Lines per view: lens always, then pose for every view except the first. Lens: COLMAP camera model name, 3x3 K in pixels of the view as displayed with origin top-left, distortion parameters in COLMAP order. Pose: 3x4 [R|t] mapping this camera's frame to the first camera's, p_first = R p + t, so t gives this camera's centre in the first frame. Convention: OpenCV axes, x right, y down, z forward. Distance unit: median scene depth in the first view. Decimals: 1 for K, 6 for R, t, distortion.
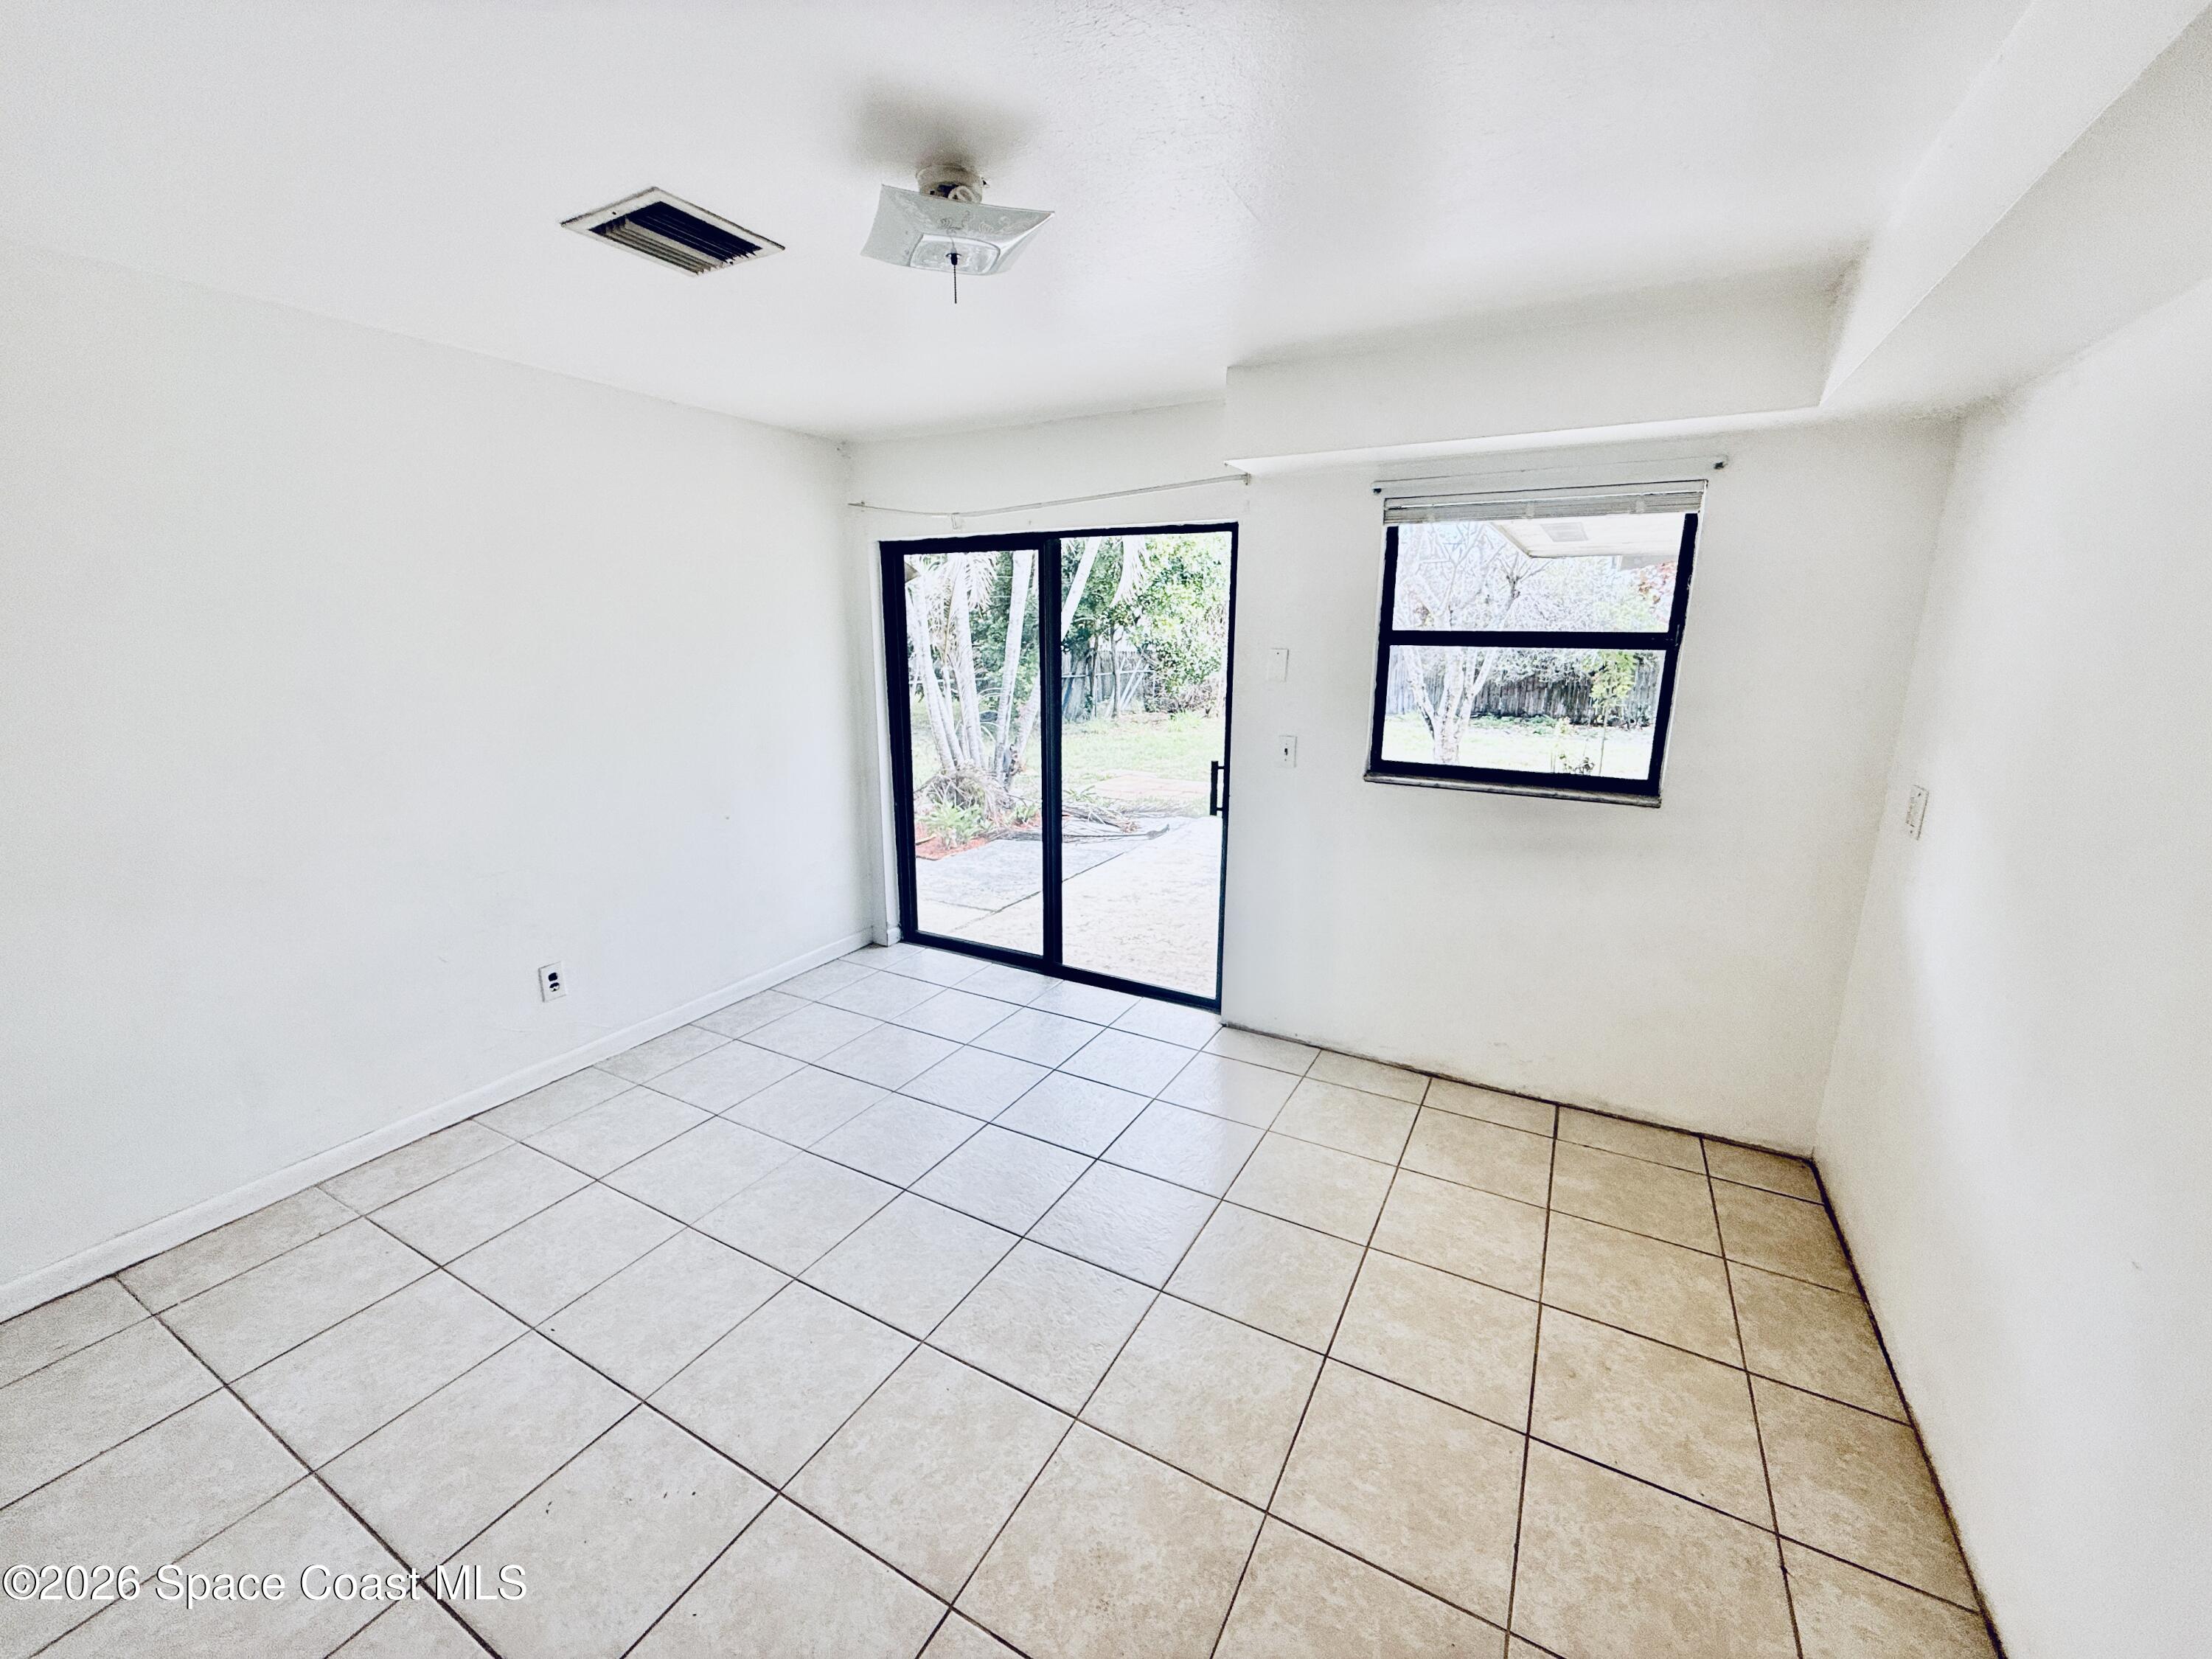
lens RADIAL K [[883.9, 0, 1104.7], [0, 883.9, 829.7], [0, 0, 1]] dist [0.000521, -0.000265]
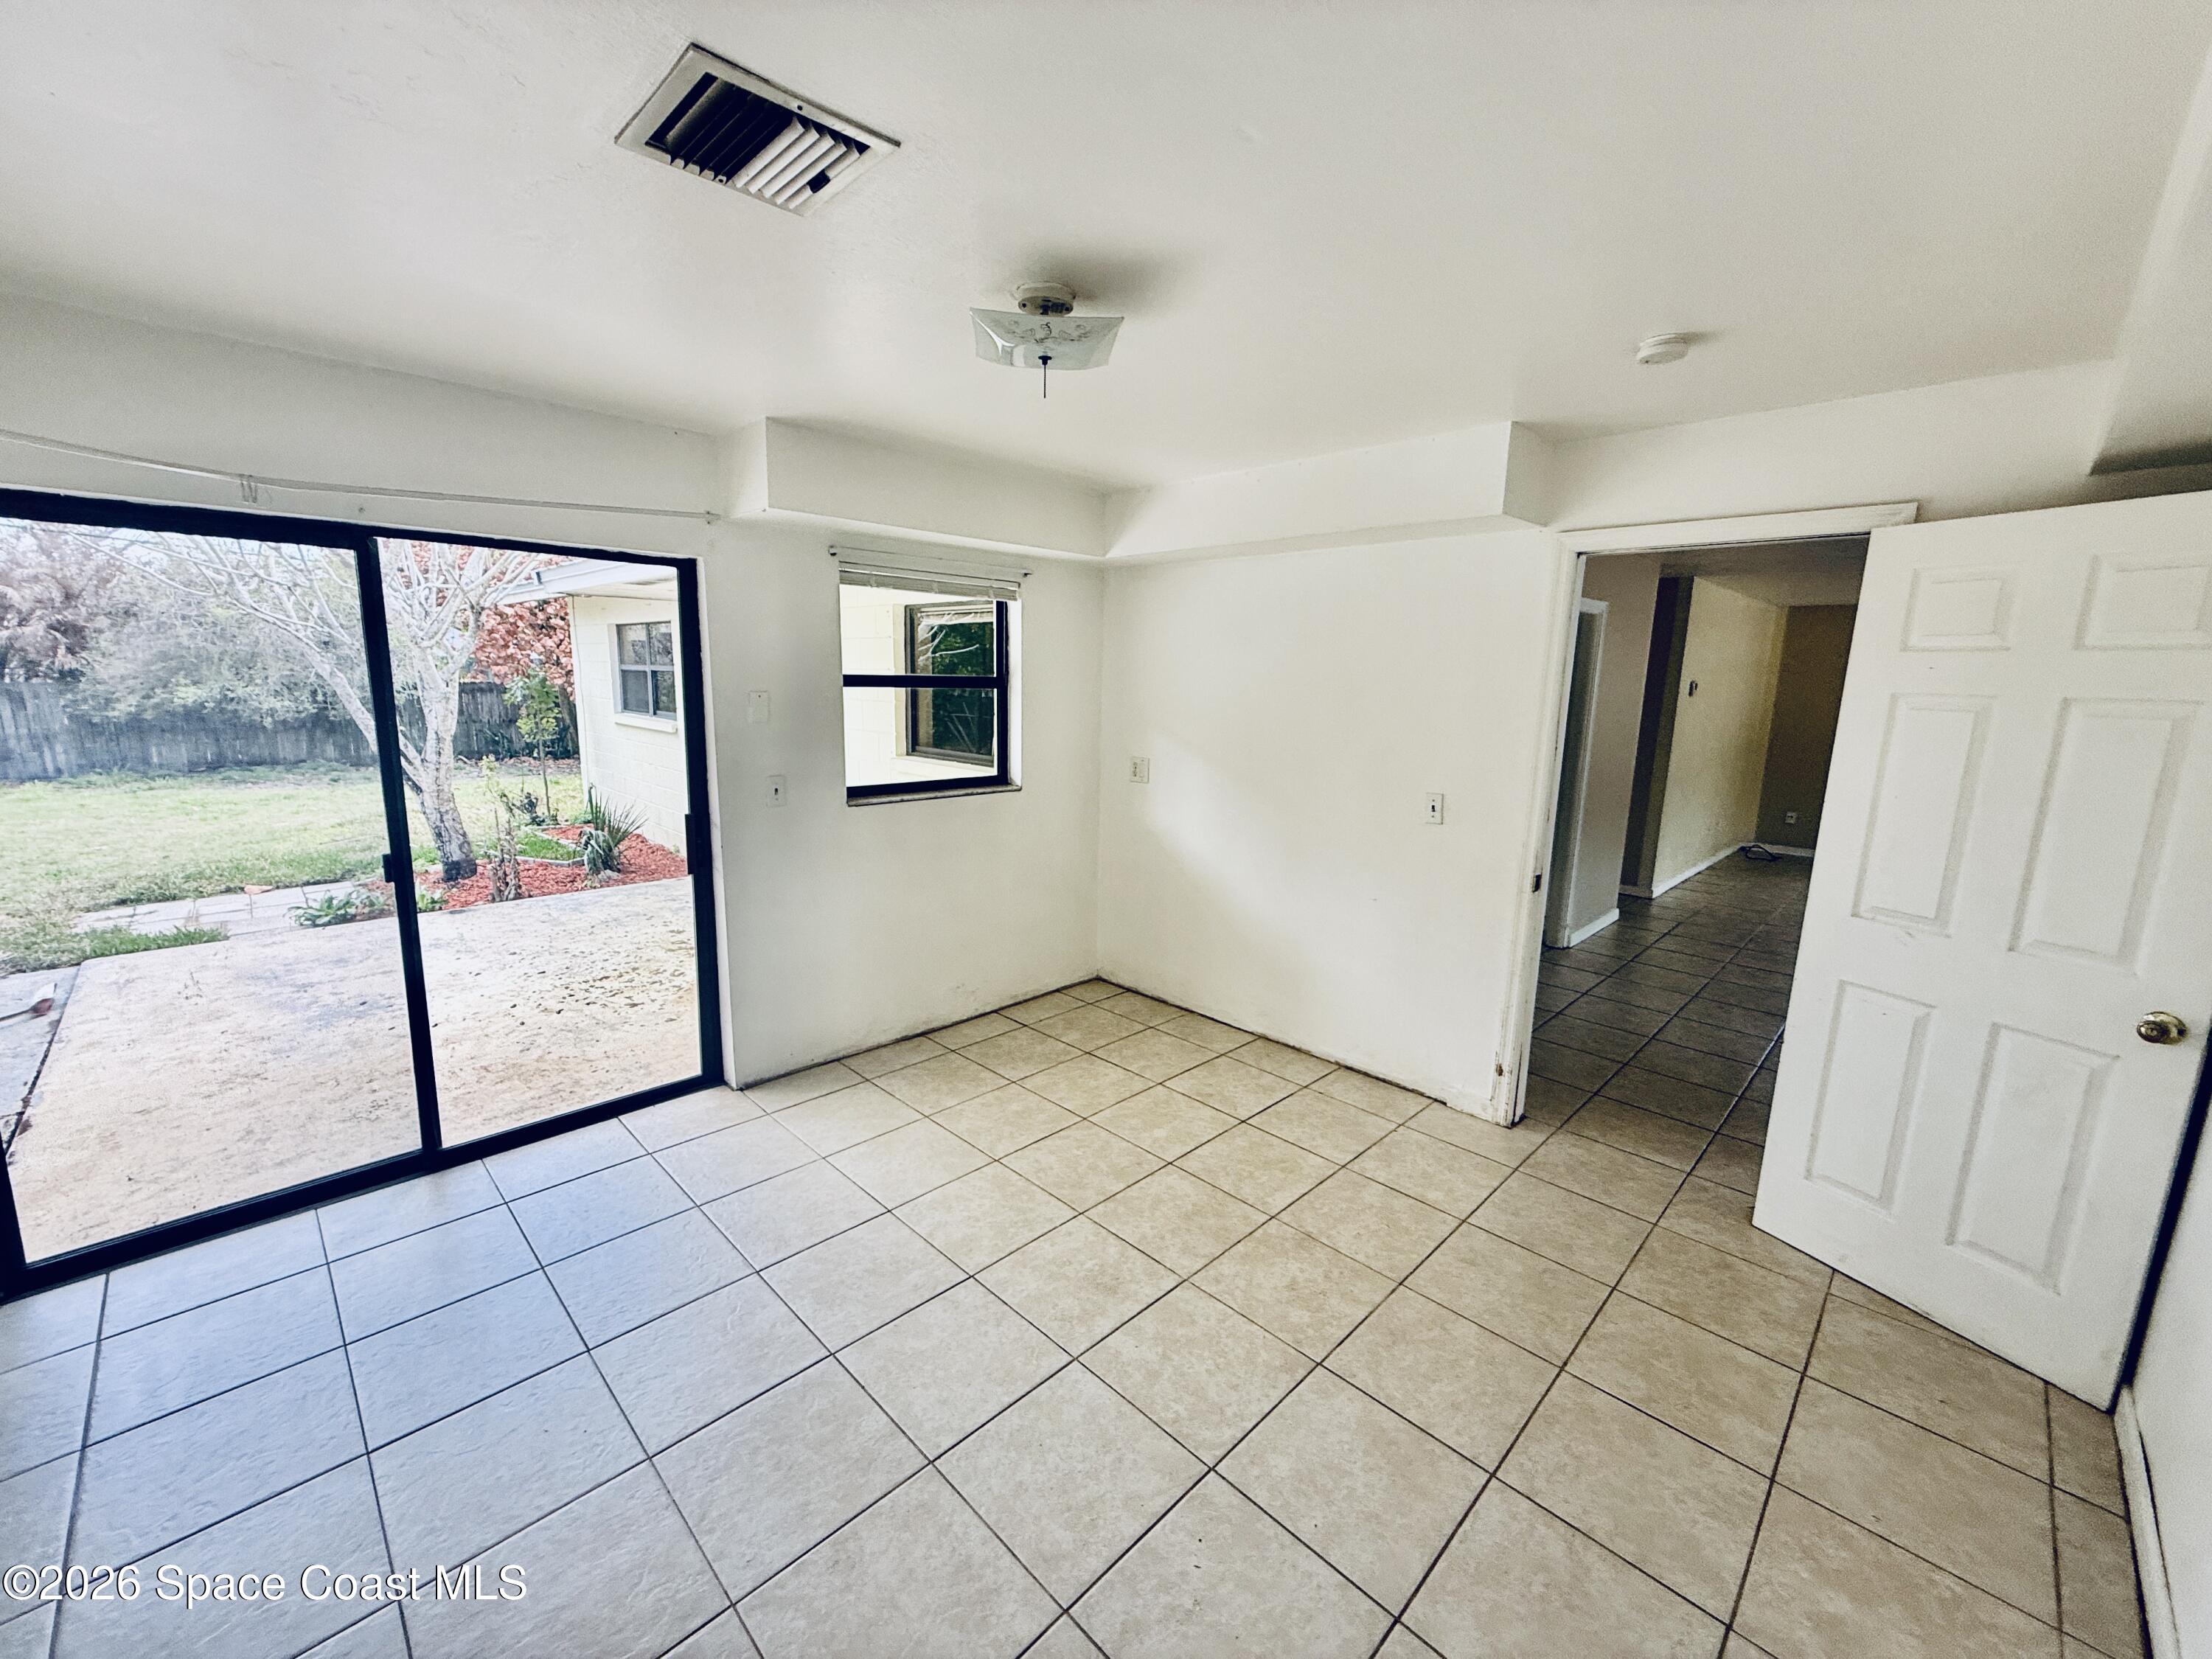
lens RADIAL K [[883.9, 0, 1103.1], [0, 883.9, 832.1], [0, 0, 1]] dist [0.000521, -0.000265]
pose [[0.282762, -0.169783, 0.944044, -0.753419], [0.197256, 0.973466, 0.115992, -0.099520], [-0.938688, 0.153420, 0.308750, 0.384836]]
